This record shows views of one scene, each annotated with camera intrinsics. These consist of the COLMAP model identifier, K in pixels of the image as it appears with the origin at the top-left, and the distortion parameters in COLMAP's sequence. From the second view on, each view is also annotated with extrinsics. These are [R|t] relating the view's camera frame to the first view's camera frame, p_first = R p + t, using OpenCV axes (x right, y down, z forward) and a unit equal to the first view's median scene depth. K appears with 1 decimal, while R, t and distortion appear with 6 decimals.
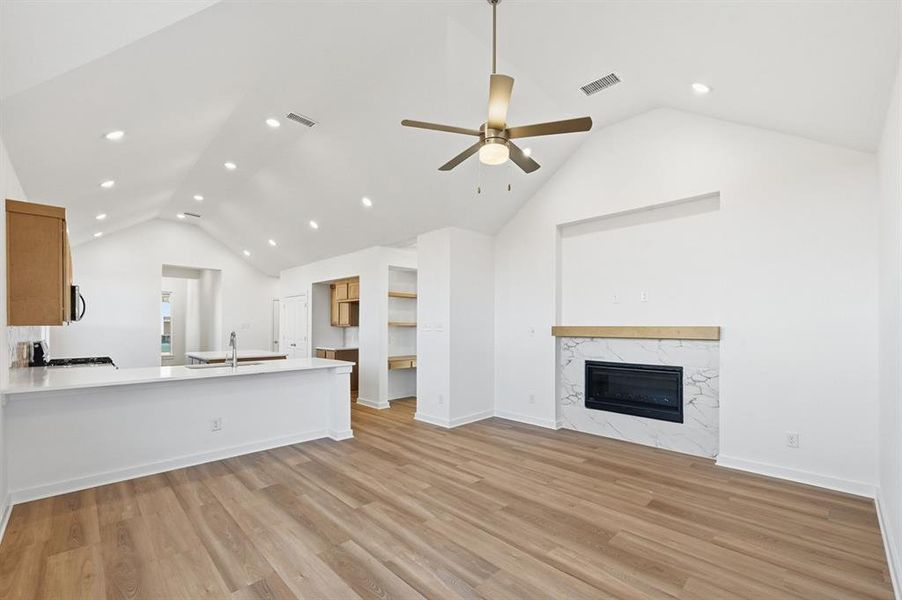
lens RADIAL K [[379.2, 0, 452.3], [0, 379.2, 319.3], [0, 0, 1]] dist [0.001039, -0.000211]
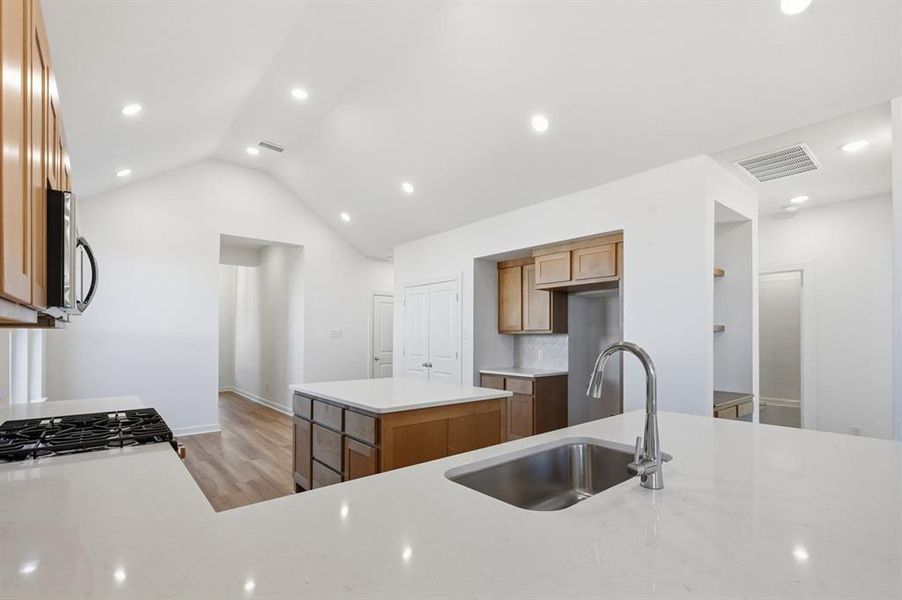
lens RADIAL K [[425.4, 0, 458.9], [0, 425.4, 323.4], [0, 0, 1]] dist [0.000620, 0.000342]
pose [[0.997481, -0.011295, -0.070031, -0.339935], [0.011184, 0.999936, -0.001977, 0.003369], [0.070049, 0.001189, 0.997543, 0.353116]]
